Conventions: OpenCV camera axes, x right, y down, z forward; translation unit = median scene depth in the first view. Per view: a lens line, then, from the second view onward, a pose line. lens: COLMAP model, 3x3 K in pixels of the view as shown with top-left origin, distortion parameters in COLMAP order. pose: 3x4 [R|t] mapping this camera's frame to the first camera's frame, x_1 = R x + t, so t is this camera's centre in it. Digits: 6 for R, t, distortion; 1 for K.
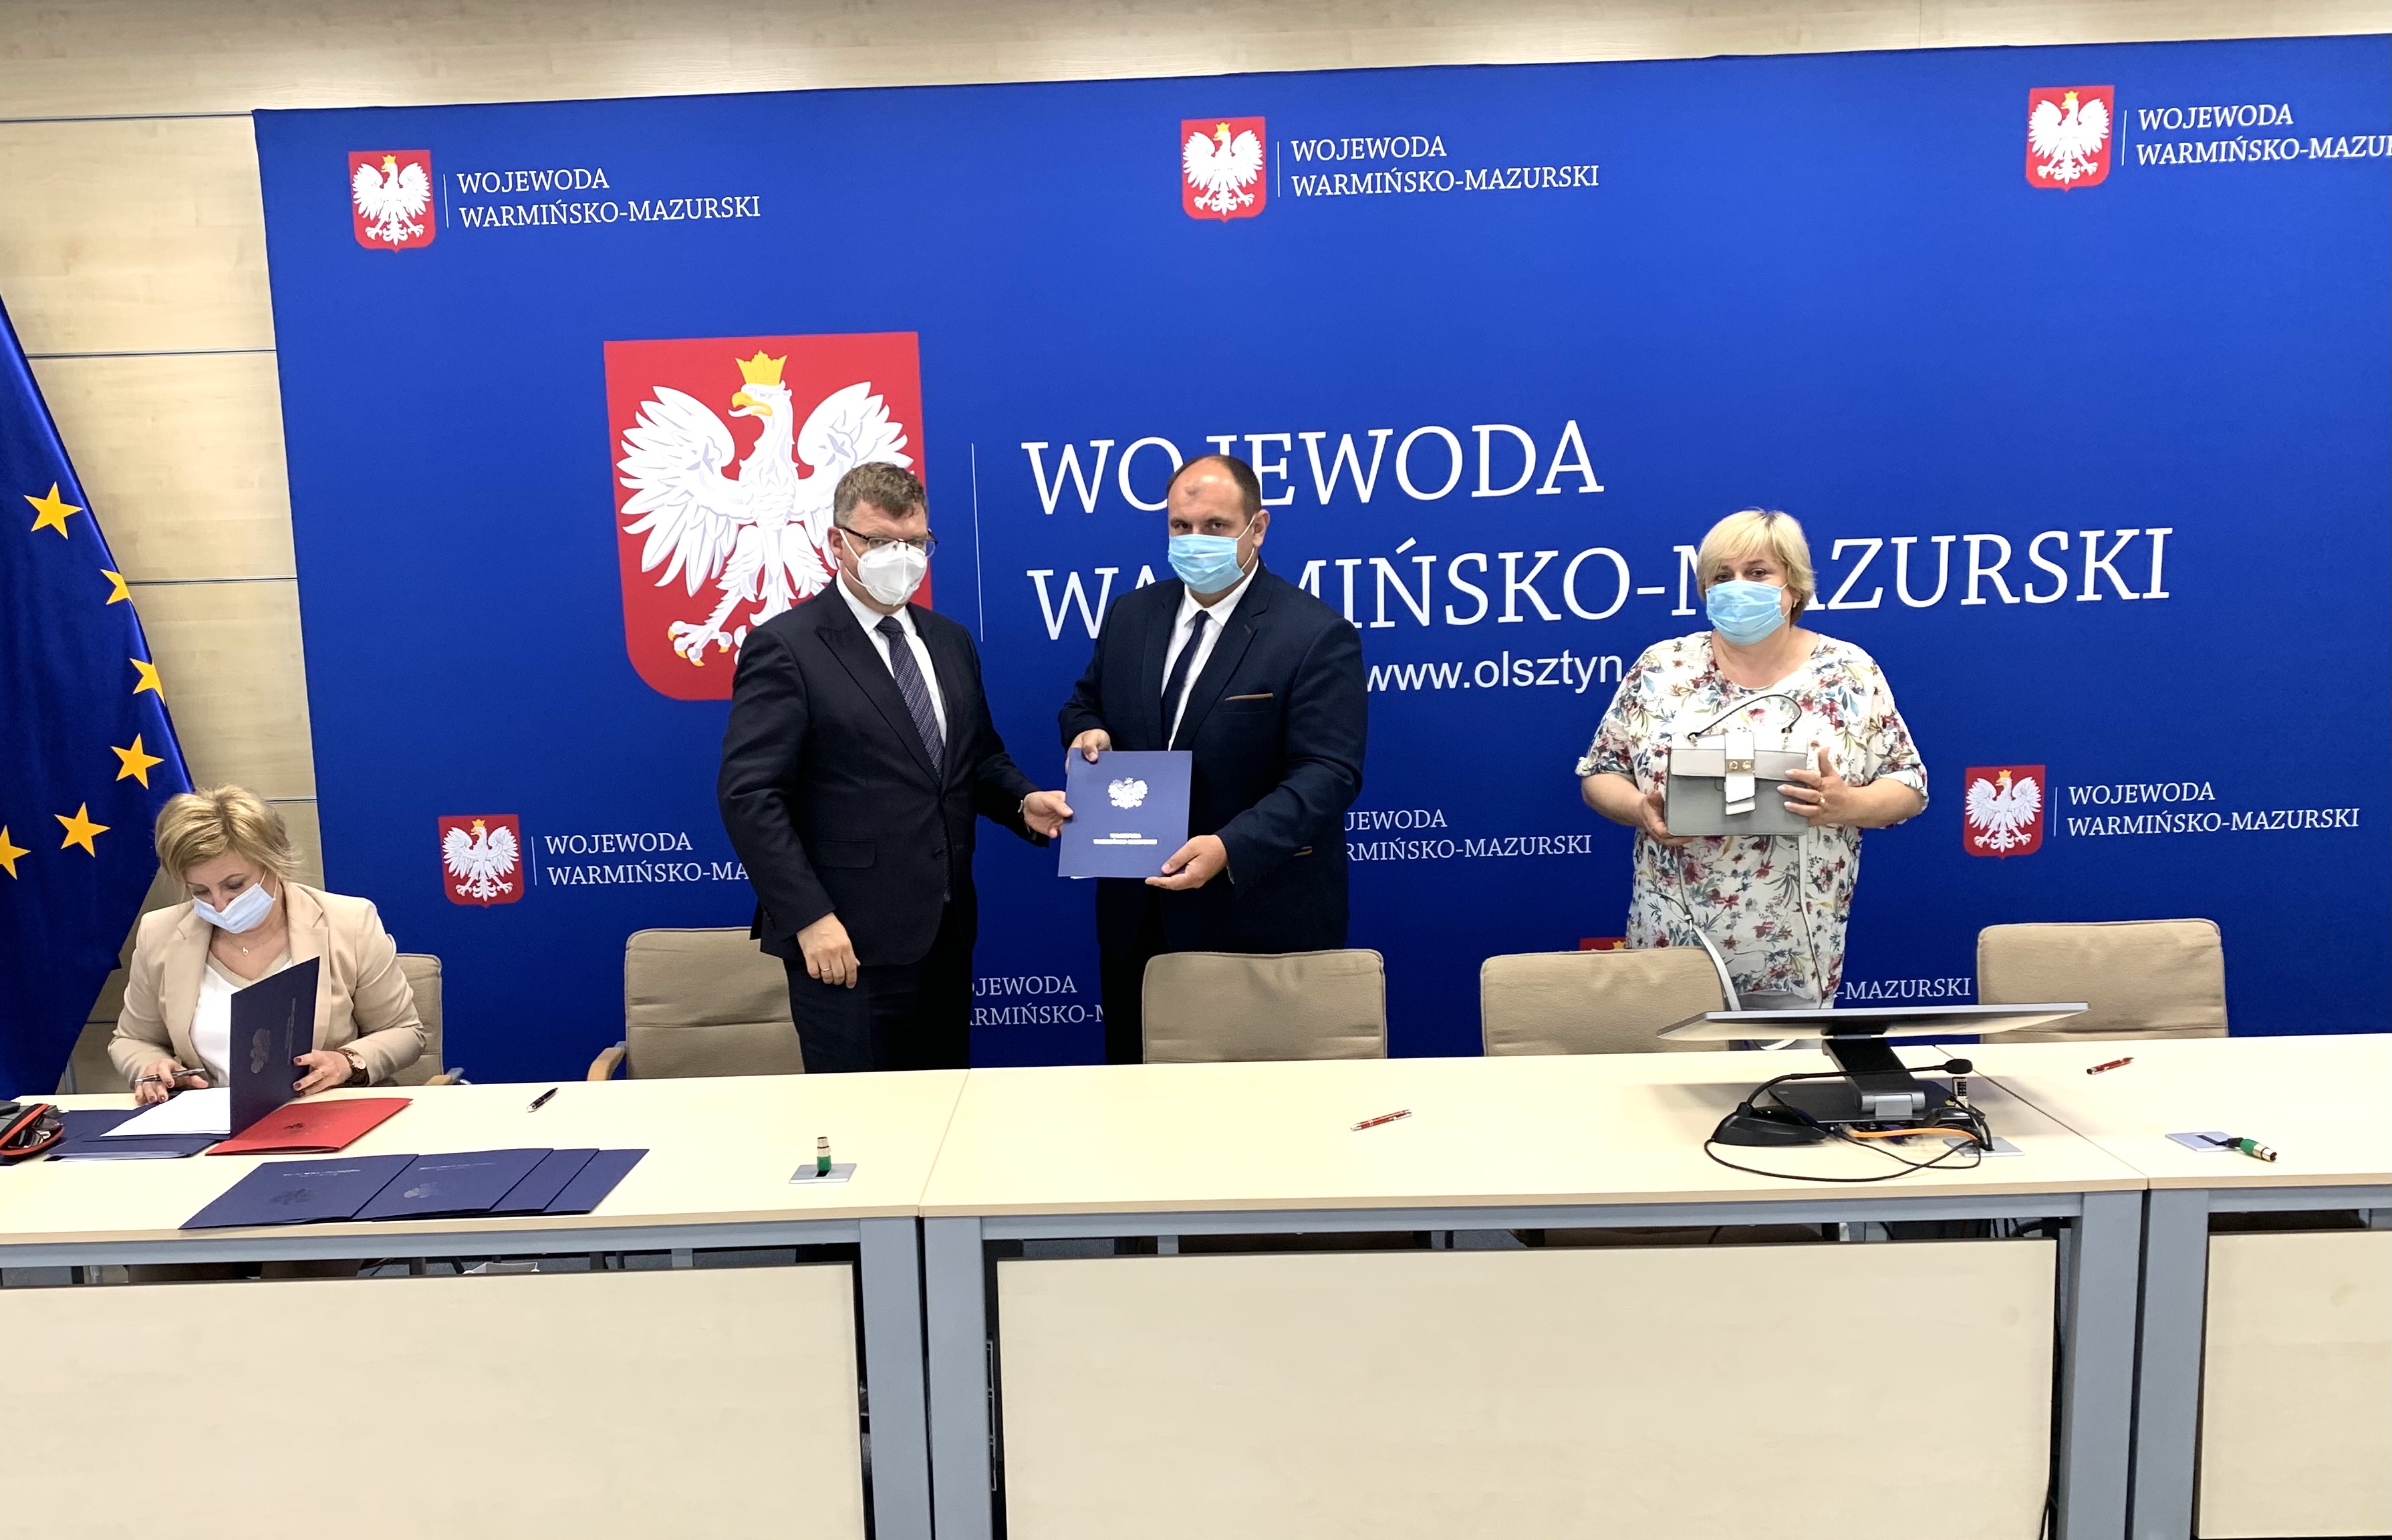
lens RADIAL K [[1953.0, 0, 1162.3], [0, 1953.0, 856.3], [0, 0, 1]] dist [0.040267, 0.010726]
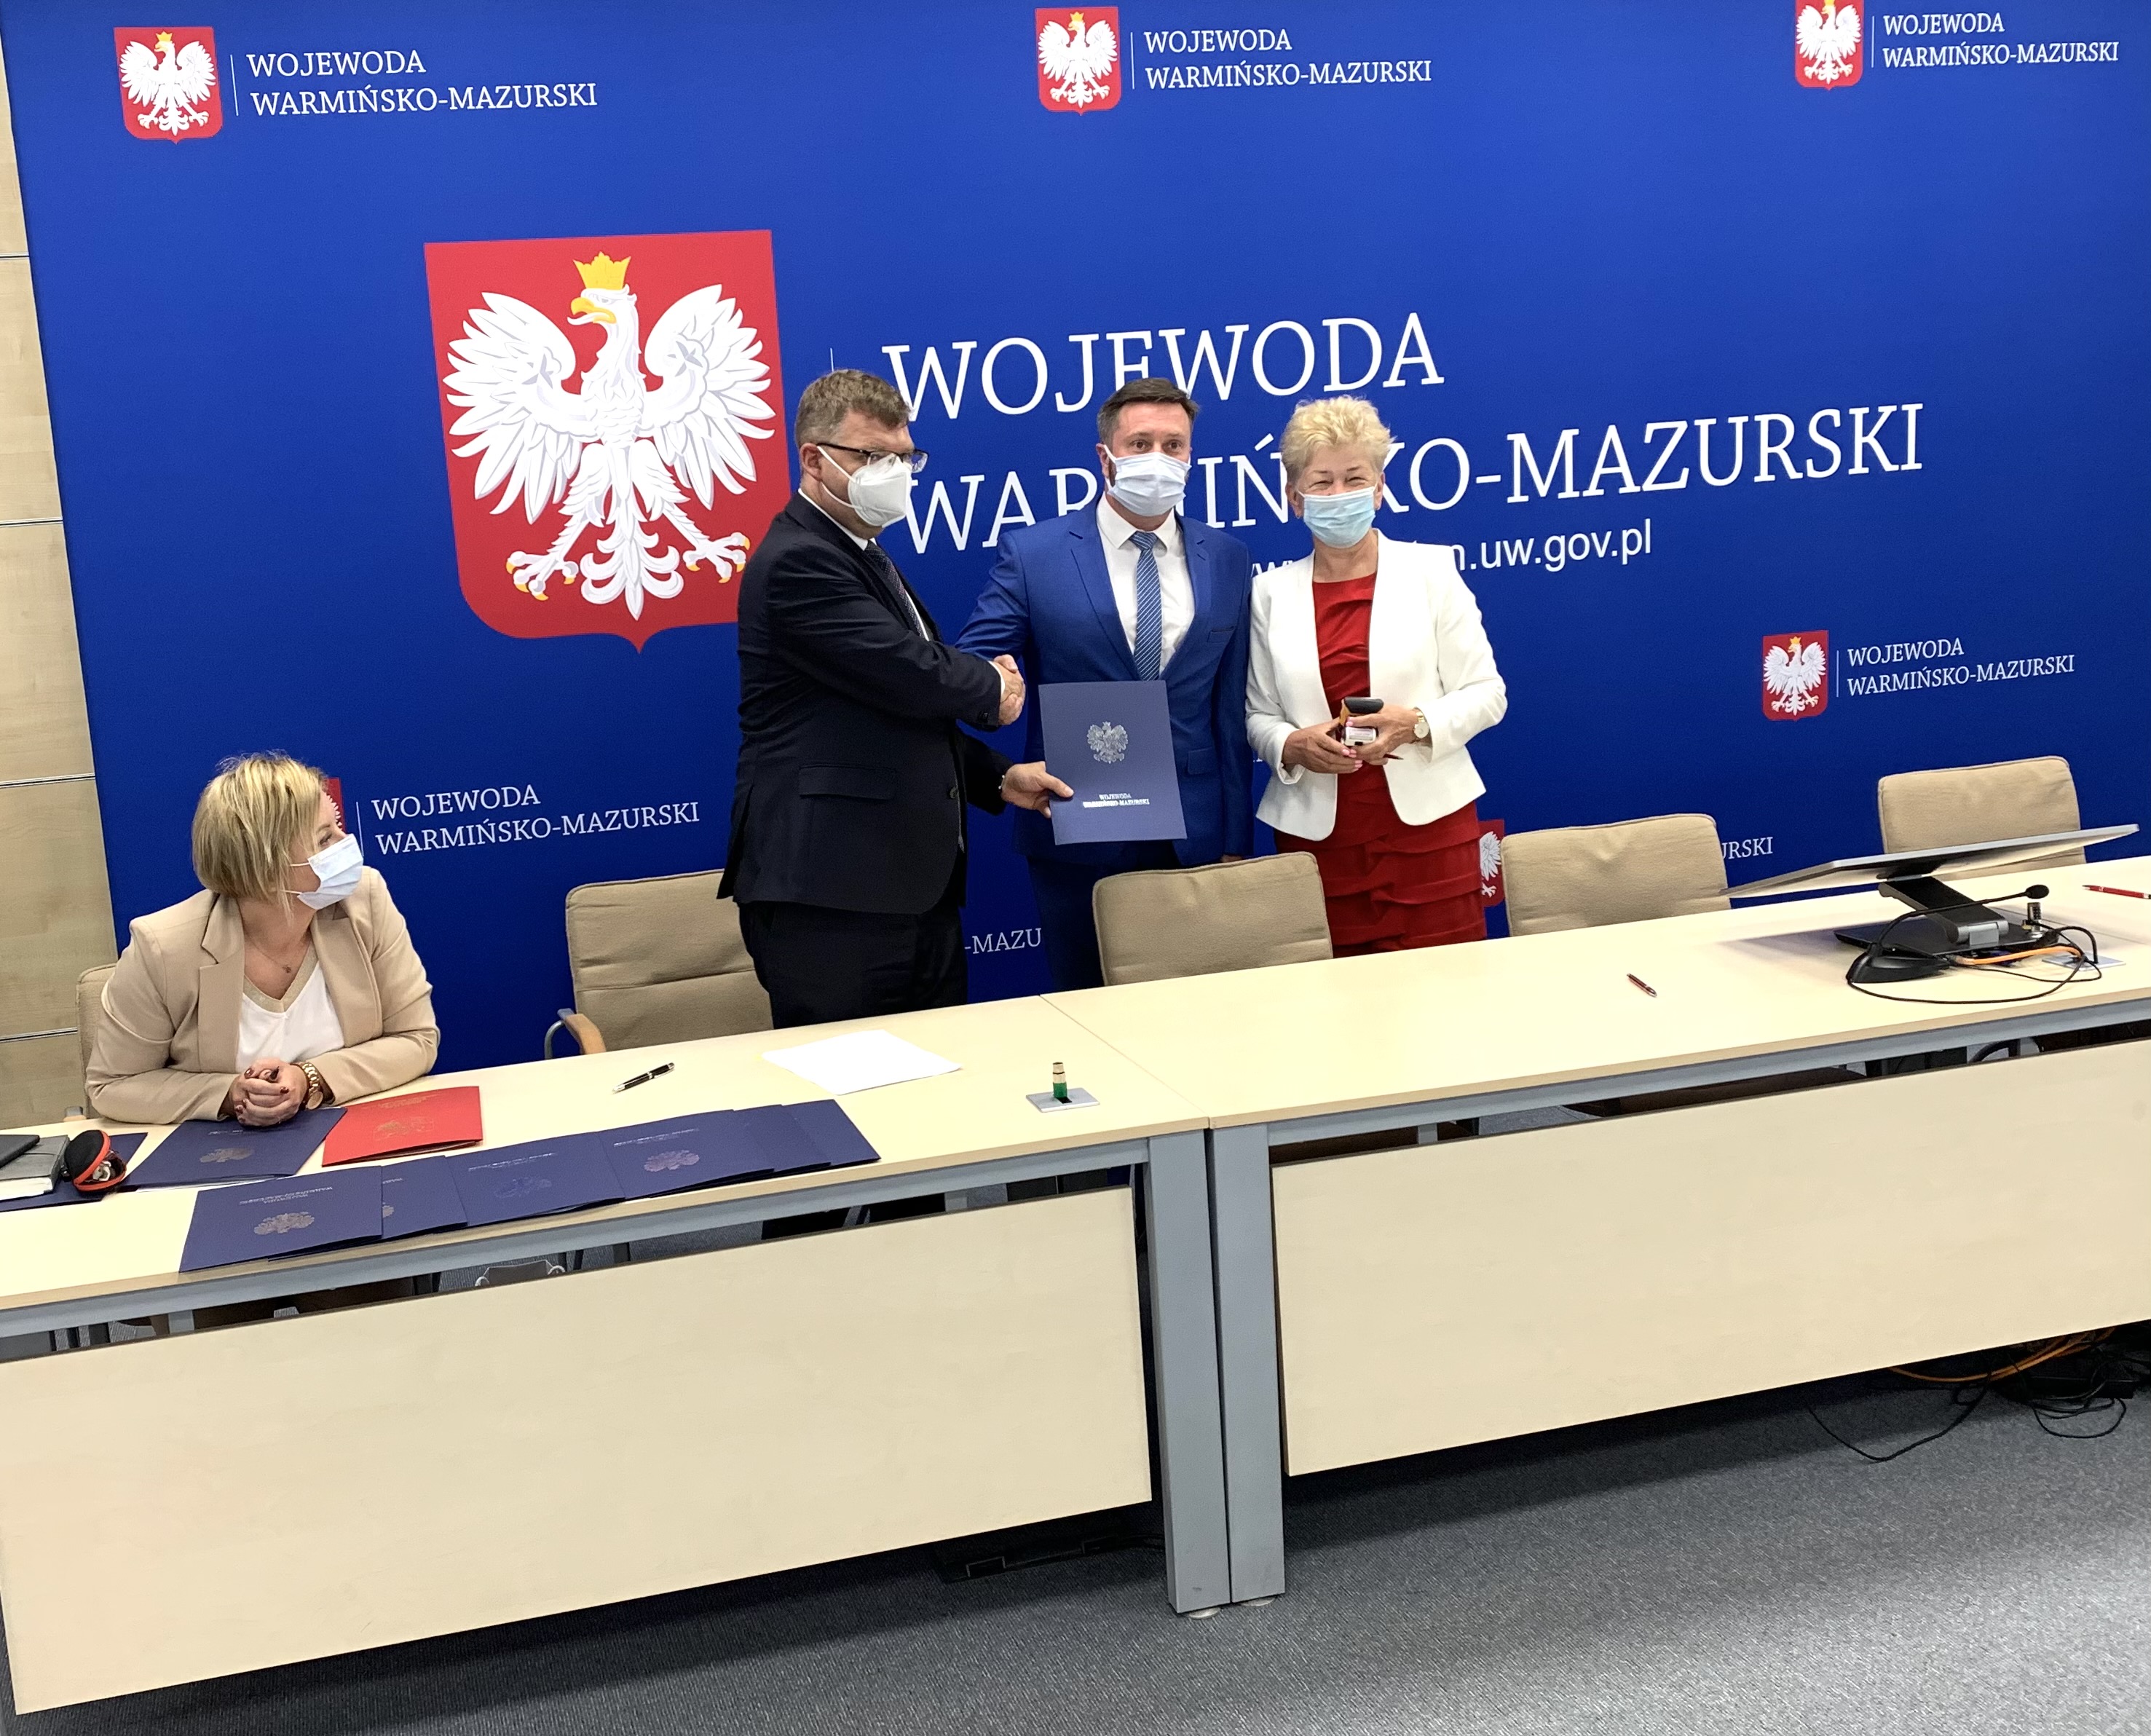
lens RADIAL K [[2100.0, 0, 952.5], [0, 2100.0, 780.9], [0, 0, 1]] dist [0.054698, 0.000000]
pose [[0.966761, -0.071115, 0.245592, -0.302525], [0.075150, 0.997147, -0.007085, 0.007405], [-0.244387, 0.025306, 0.969347, 0.012126]]
